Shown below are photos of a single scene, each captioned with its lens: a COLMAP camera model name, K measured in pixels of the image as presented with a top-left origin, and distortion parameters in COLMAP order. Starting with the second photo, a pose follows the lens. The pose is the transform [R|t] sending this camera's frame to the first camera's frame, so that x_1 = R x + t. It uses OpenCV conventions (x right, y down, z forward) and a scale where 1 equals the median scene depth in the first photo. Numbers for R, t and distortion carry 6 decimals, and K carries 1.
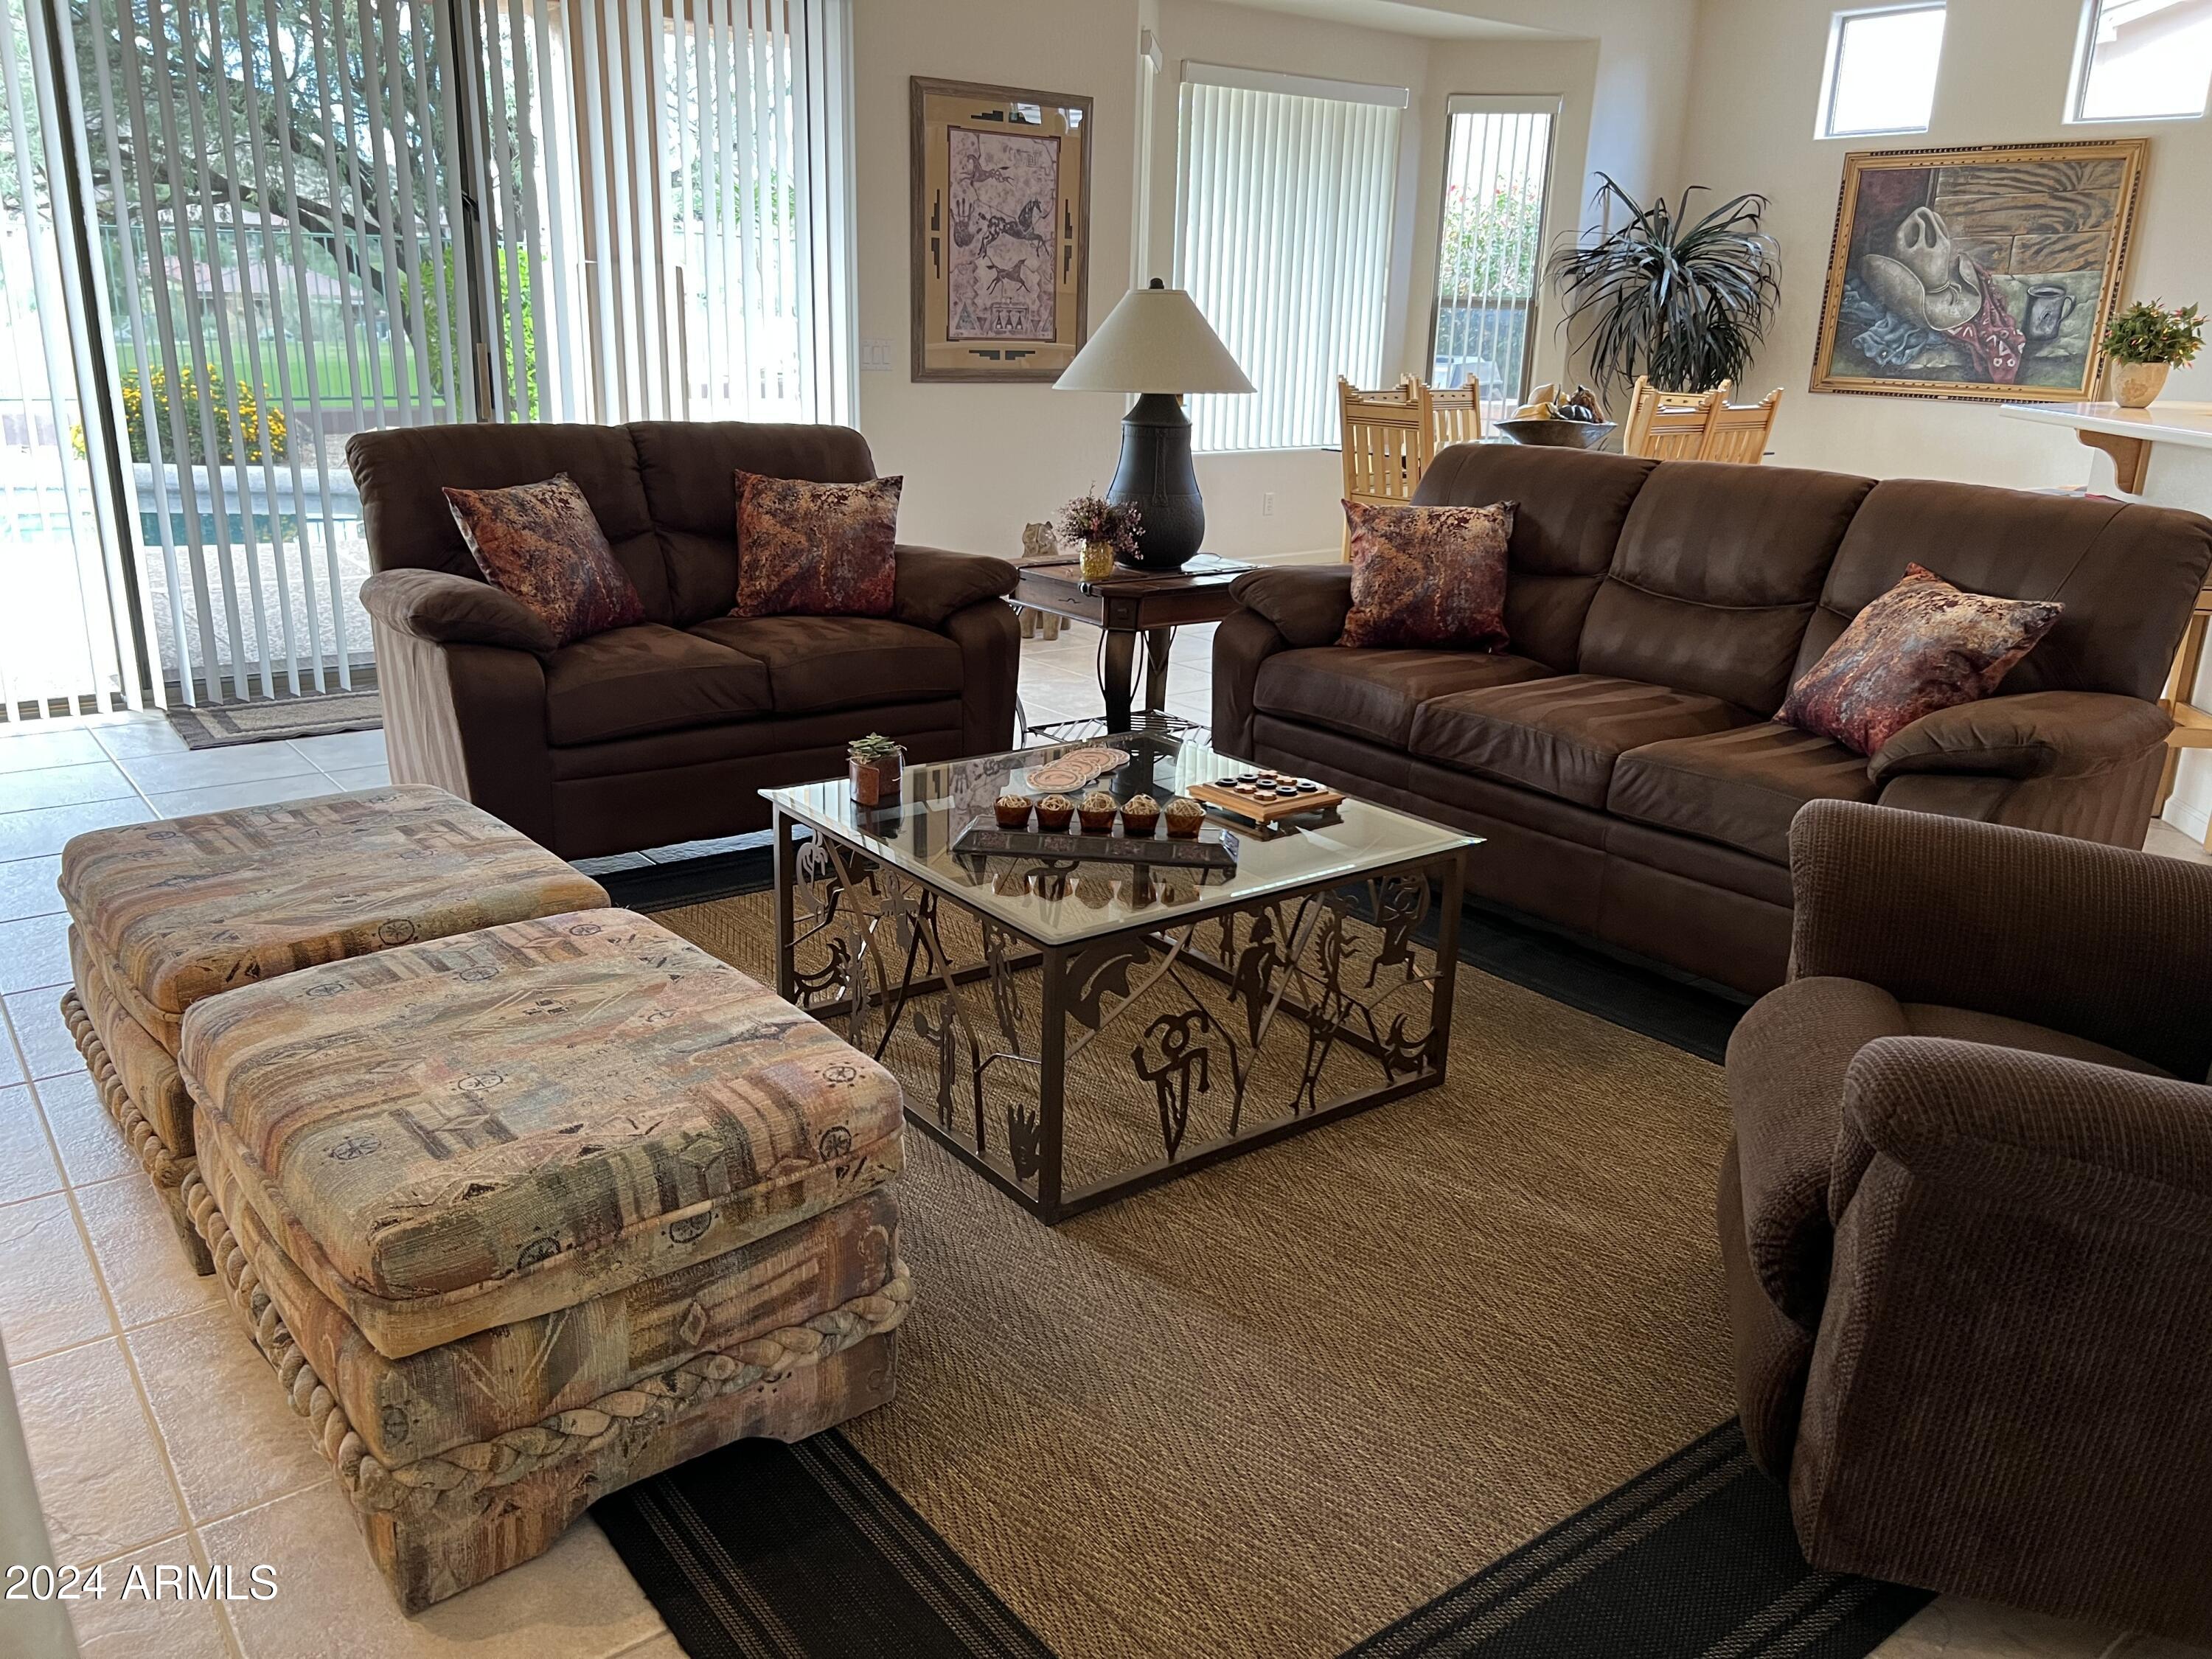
lens RADIAL K [[1686.3, 0, 1106.0], [0, 1686.3, 829.5], [0, 0, 1]] dist [-0.000570, 0.000723]
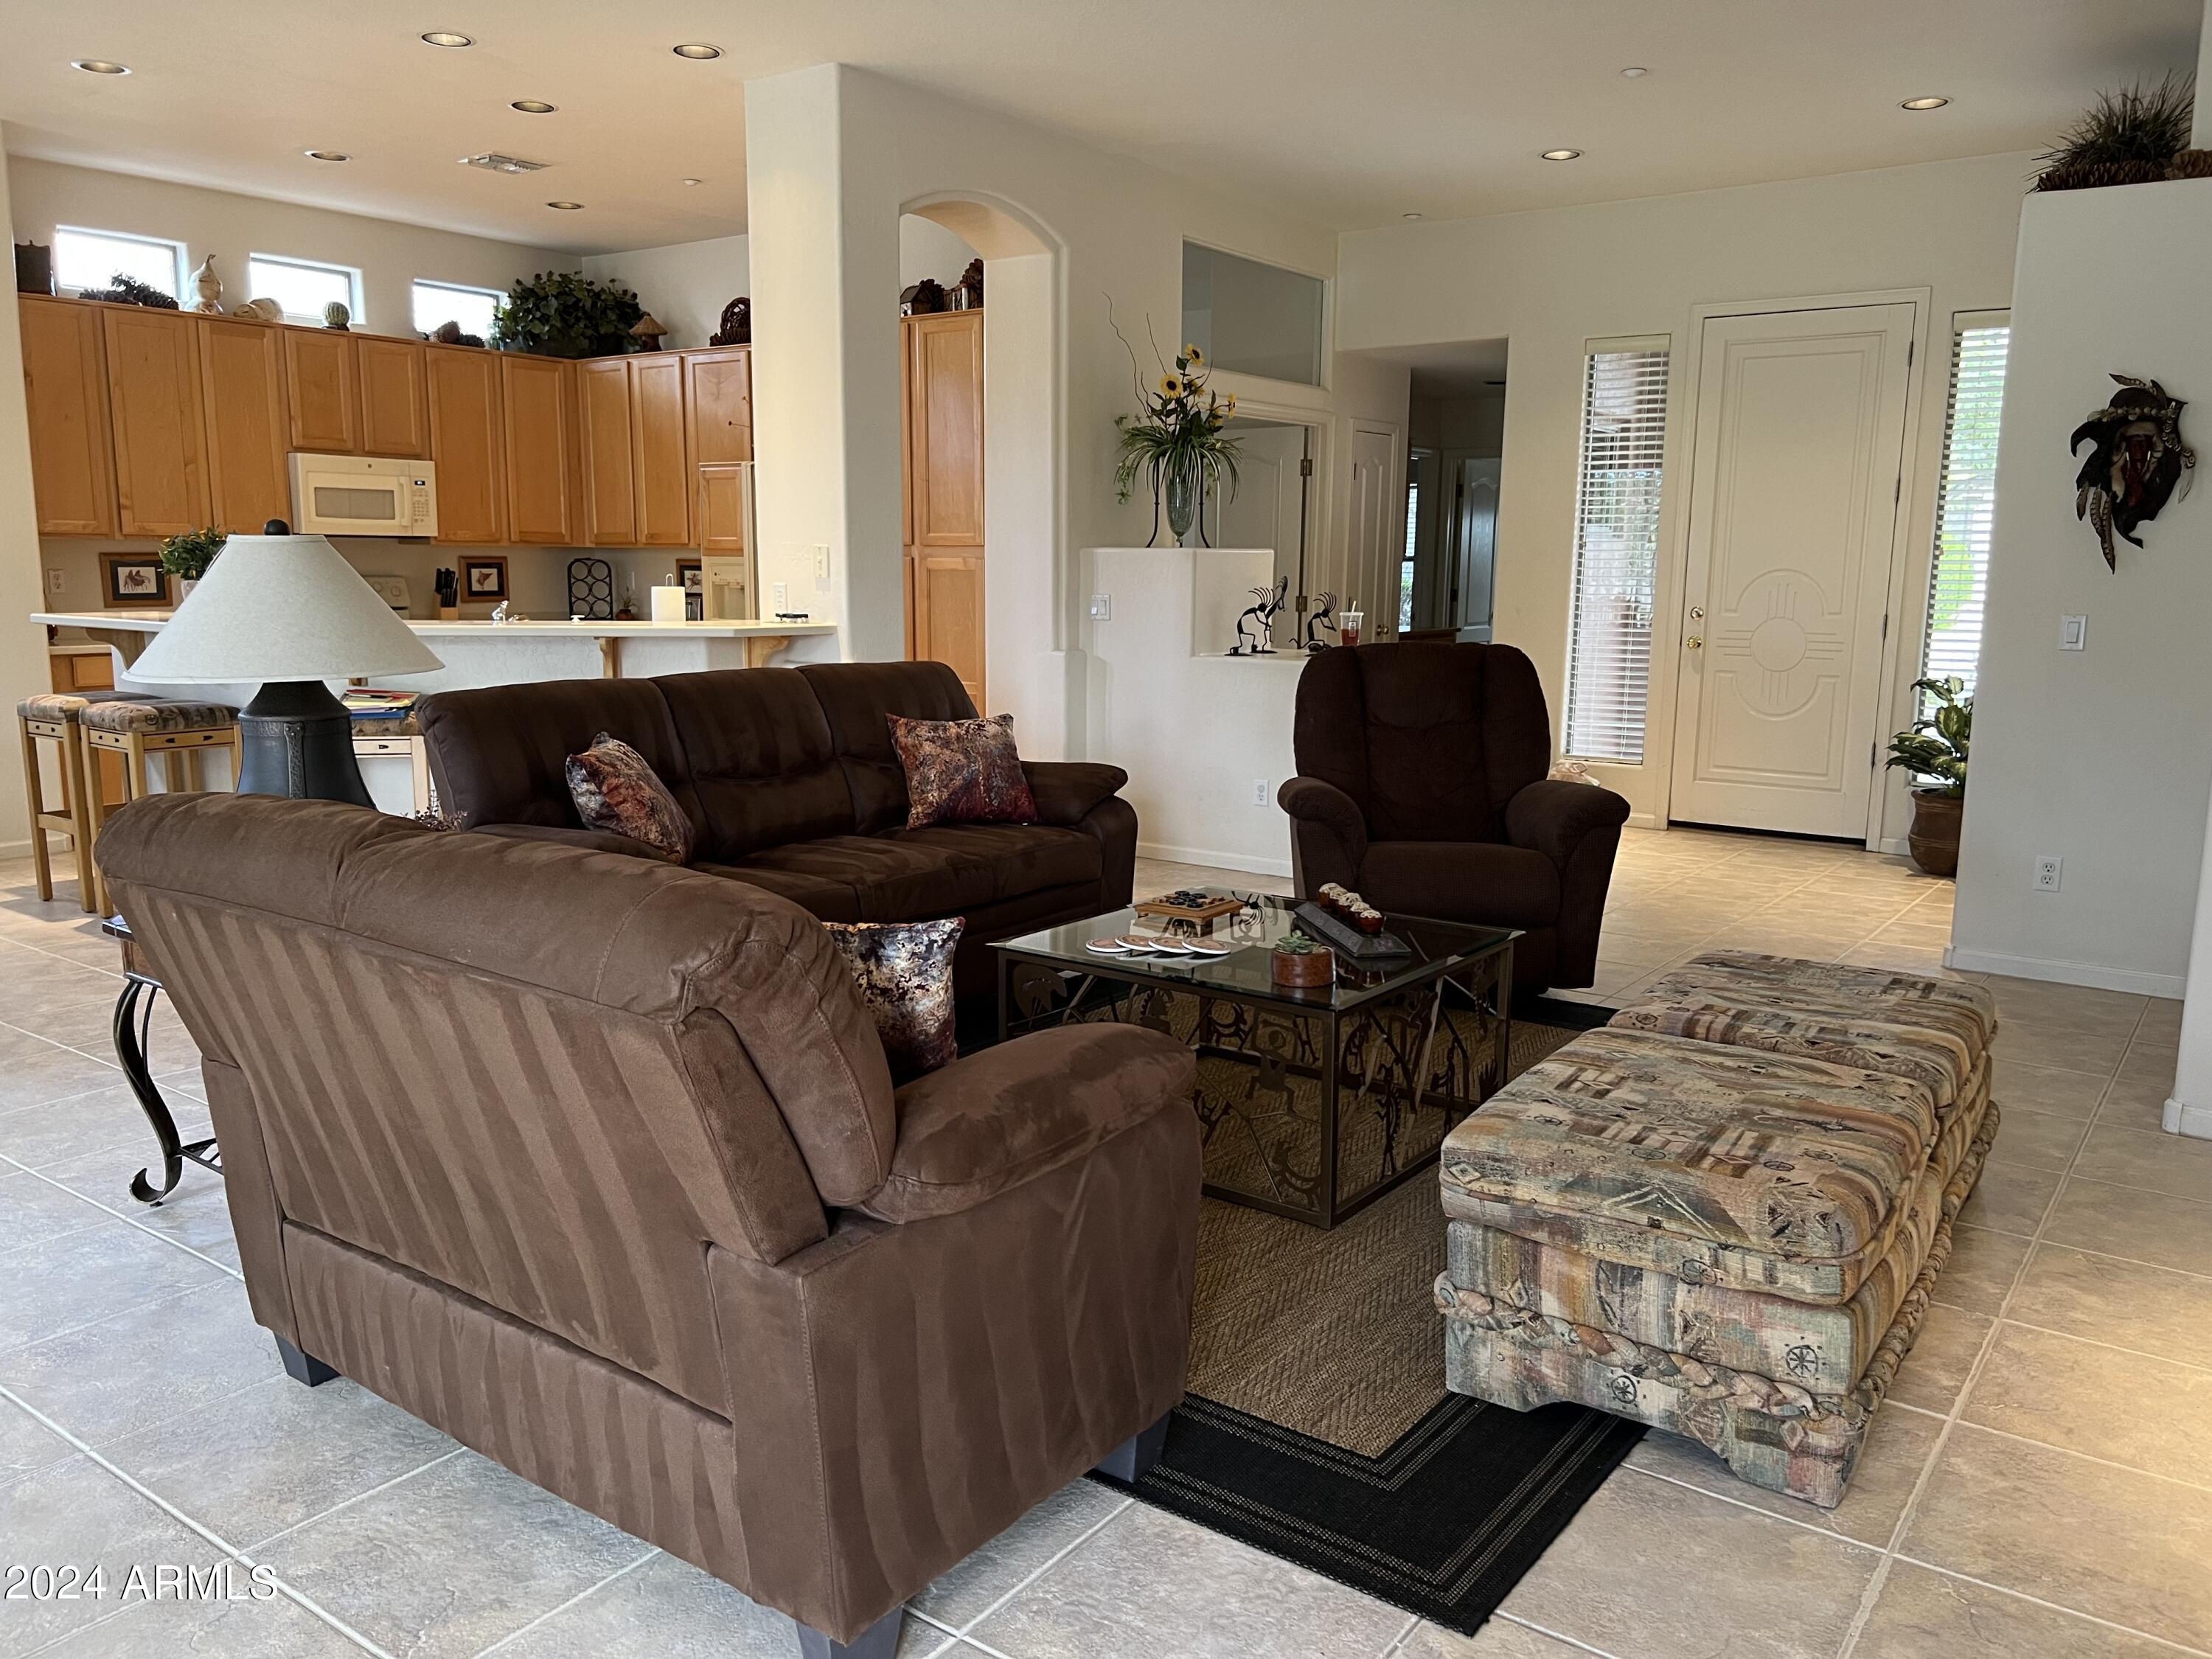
lens RADIAL K [[1686.3, 0, 1106.0], [0, 1686.3, 829.5], [0, 0, 1]] dist [-0.000570, 0.000723]
pose [[-0.280498, -0.188081, 0.941247, -1.380571], [0.261207, 0.928649, 0.263405, -0.541657], [-0.923630, 0.319745, -0.211356, 1.578997]]
